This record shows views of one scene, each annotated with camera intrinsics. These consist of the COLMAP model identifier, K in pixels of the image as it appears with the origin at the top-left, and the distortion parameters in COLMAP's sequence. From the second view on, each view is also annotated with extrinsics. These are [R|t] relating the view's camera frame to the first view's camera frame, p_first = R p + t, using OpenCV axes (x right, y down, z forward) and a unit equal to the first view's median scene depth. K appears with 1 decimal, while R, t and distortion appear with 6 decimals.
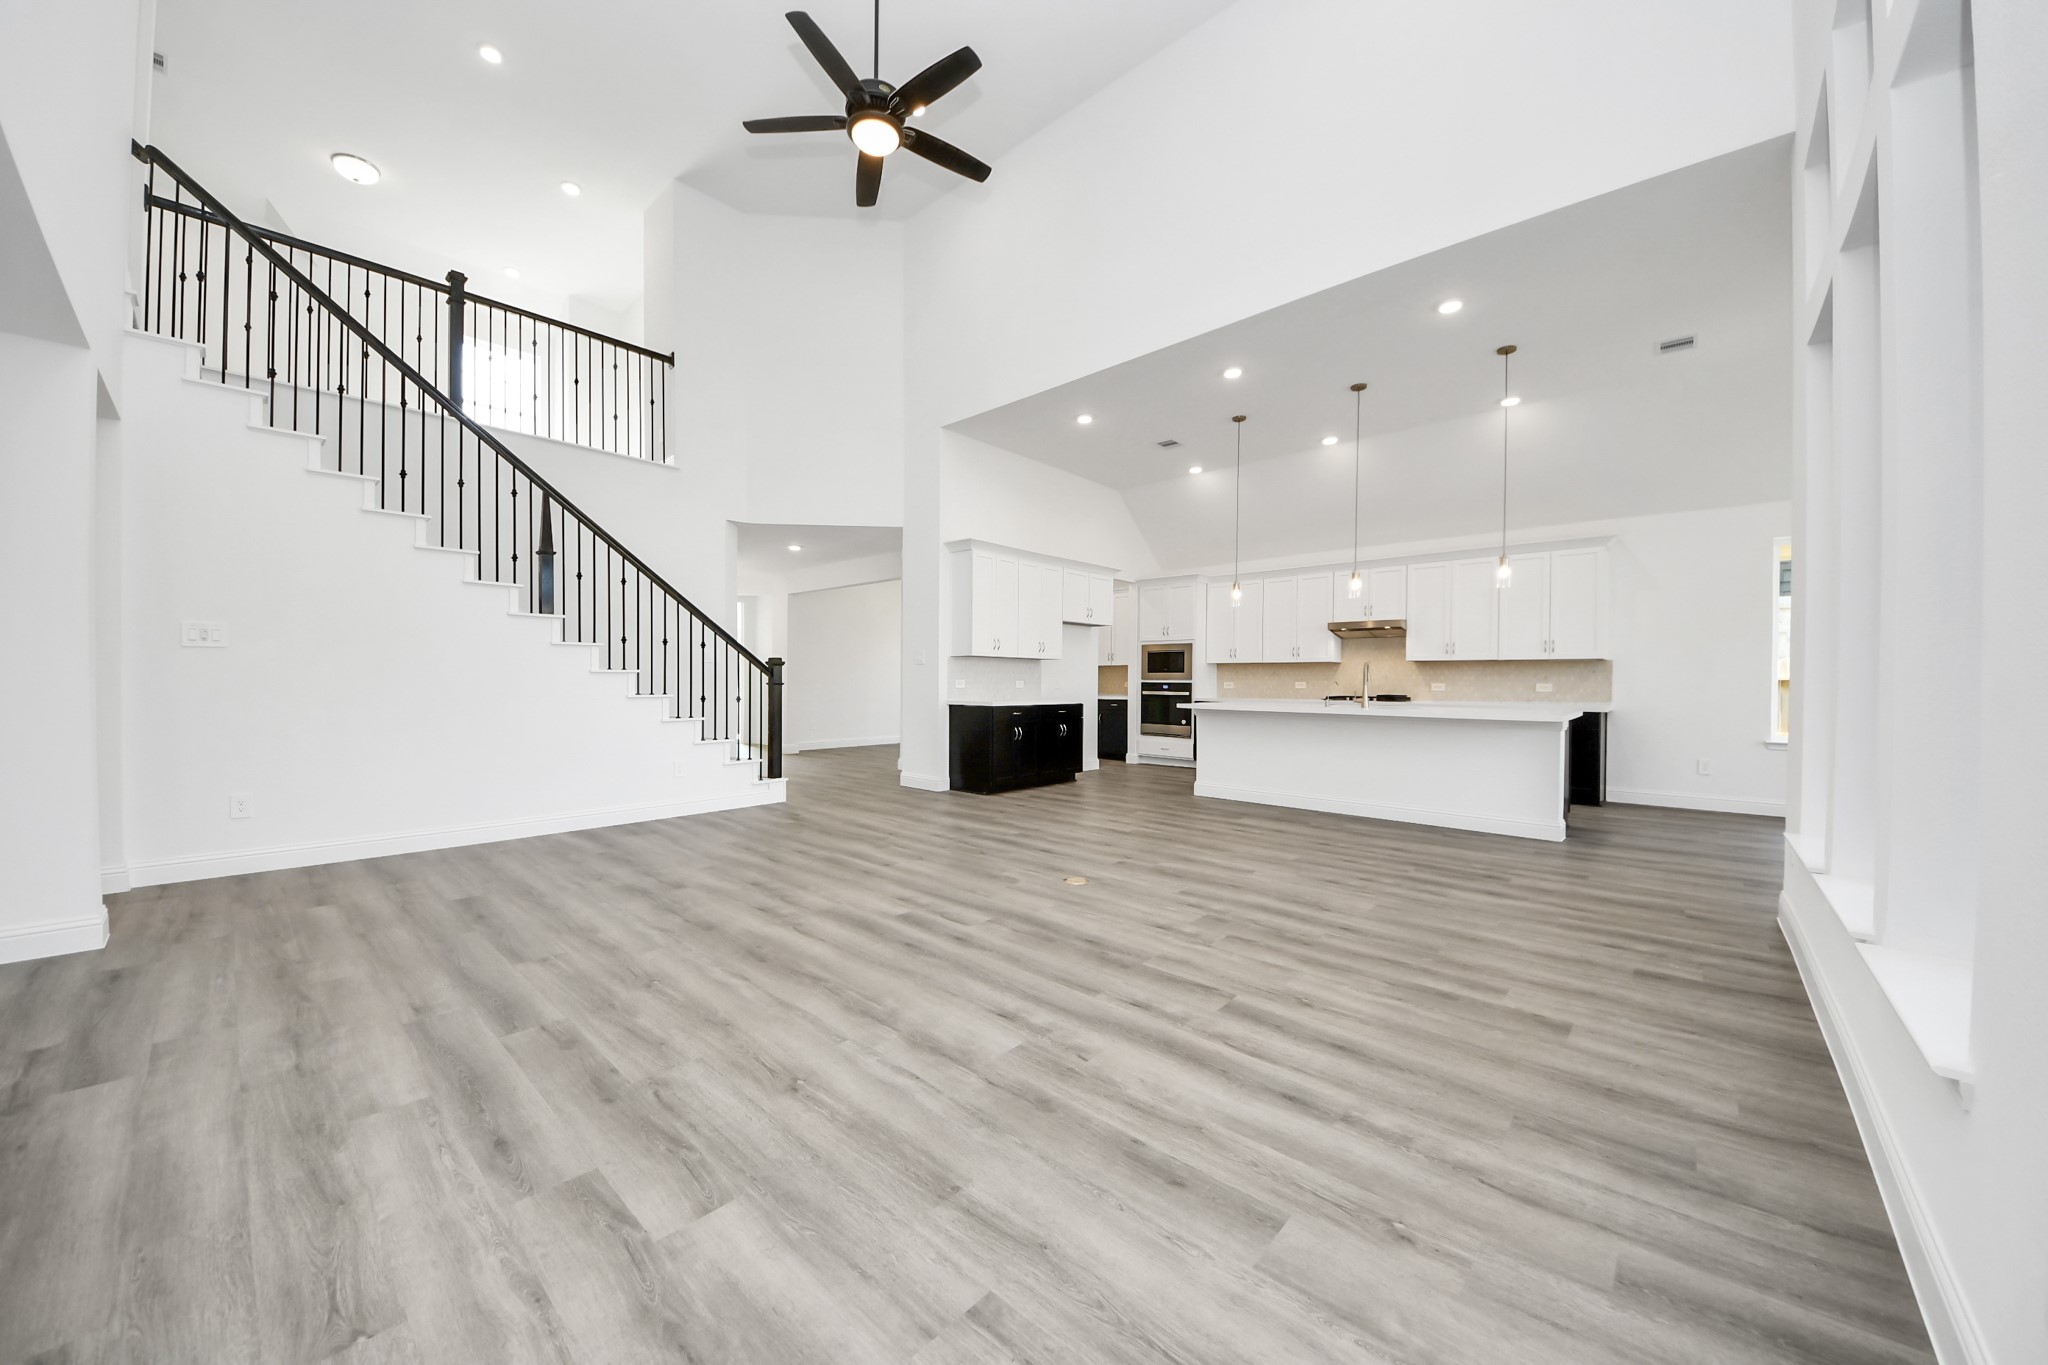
lens RADIAL K [[722.4, 0, 1012.9], [0, 722.4, 684.1], [0, 0, 1]] dist [0.028729, -0.018911]
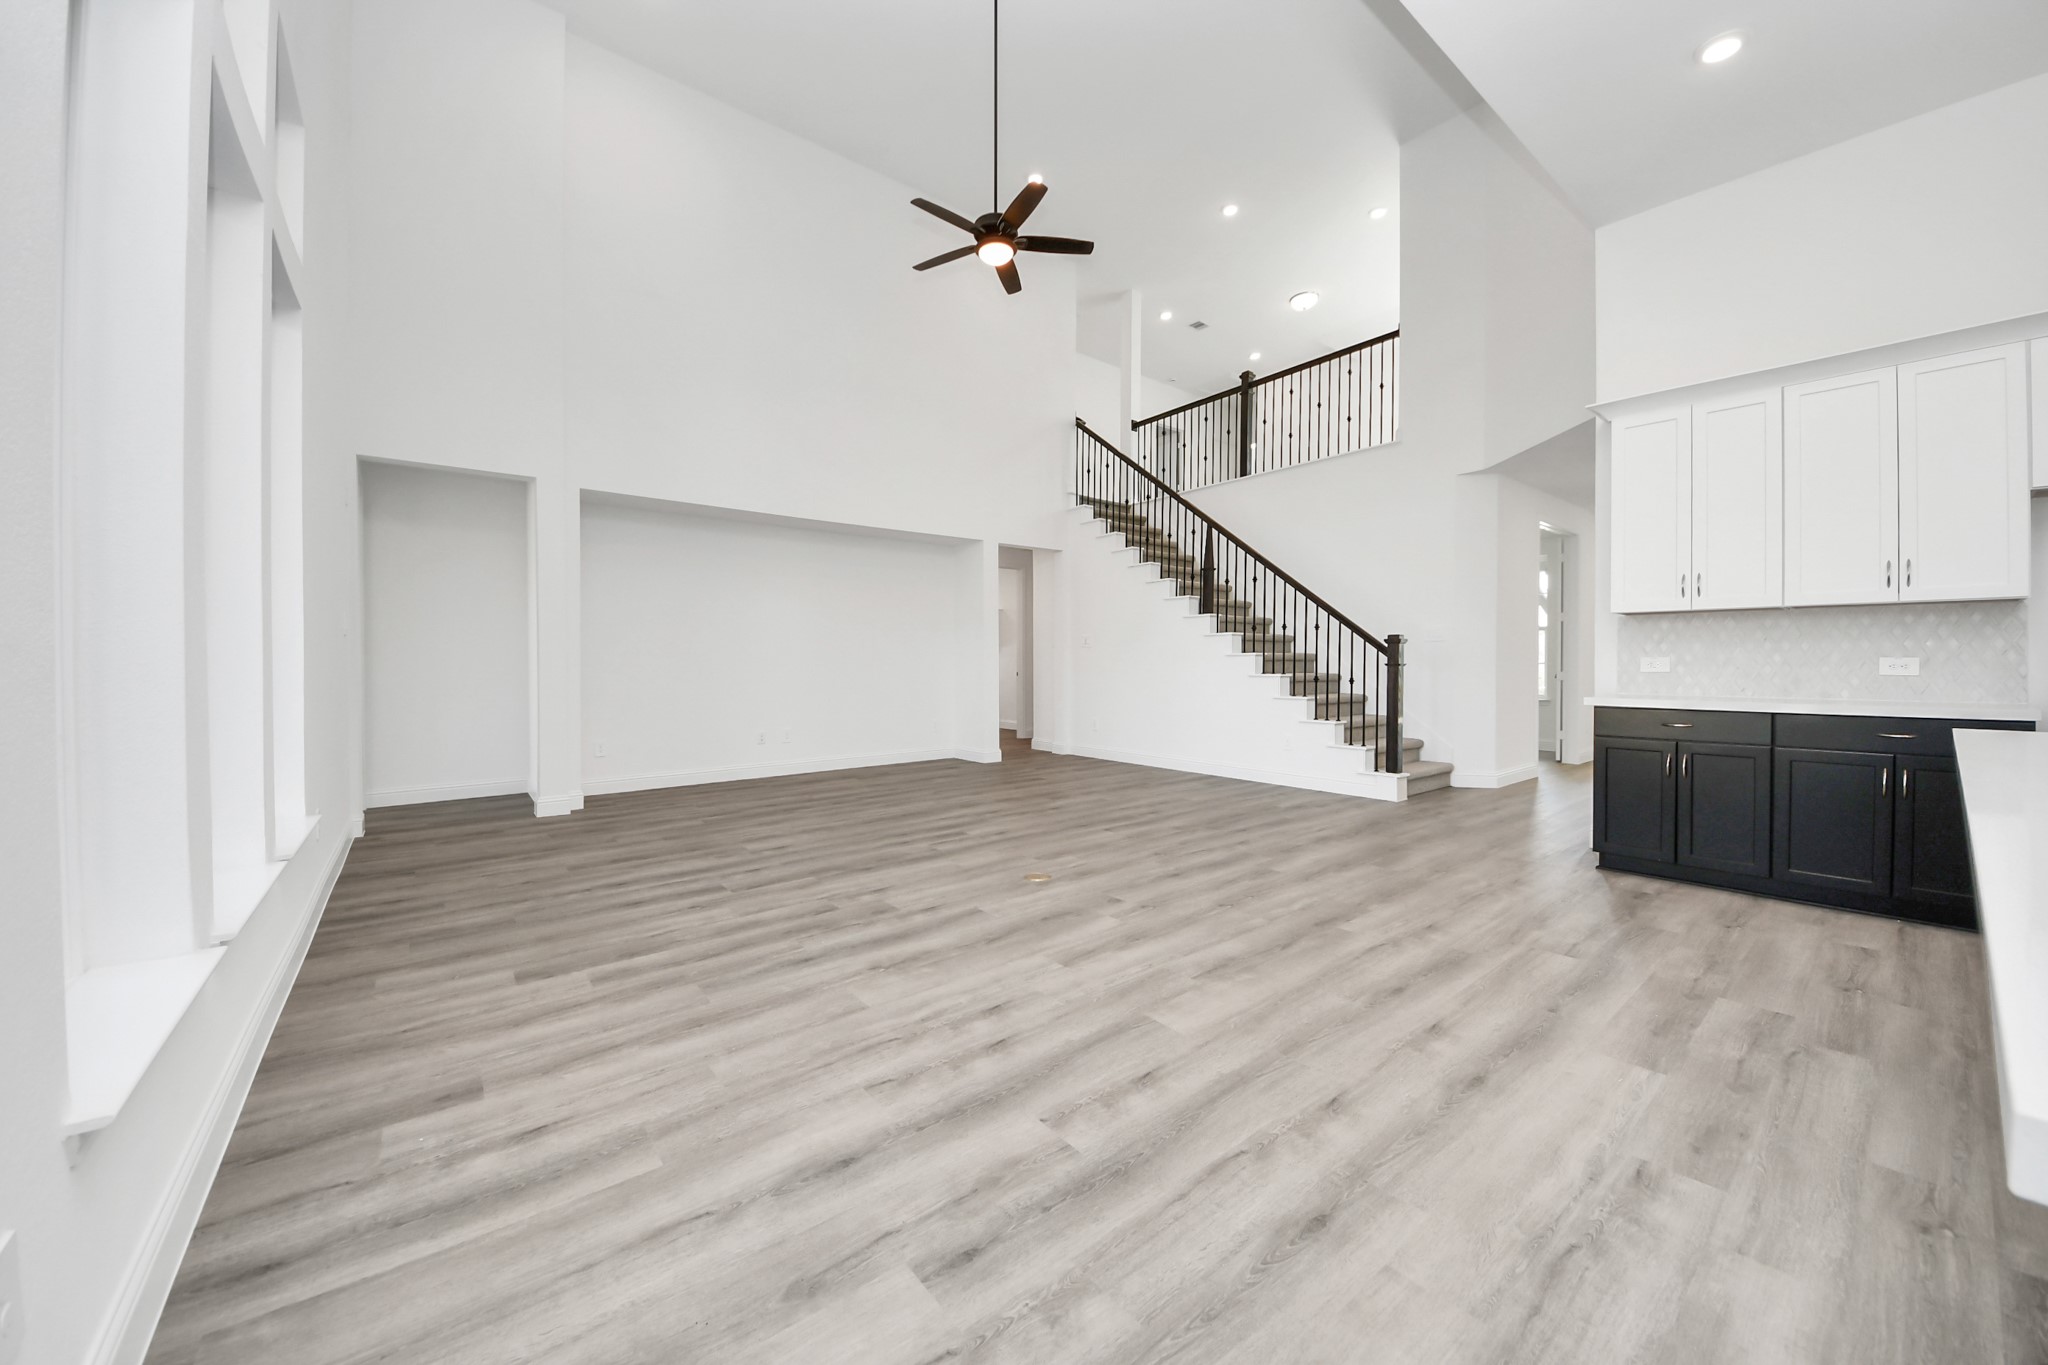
lens RADIAL K [[731.0, 0, 1016.8], [0, 731.0, 676.6], [0, 0, 1]] dist [0.028622, -0.019759]
pose [[-0.153301, 0.015526, -0.988058, 0.893428], [-0.002877, 0.999865, 0.016158, 0.001524], [0.988175, 0.005320, -0.153236, 0.984021]]
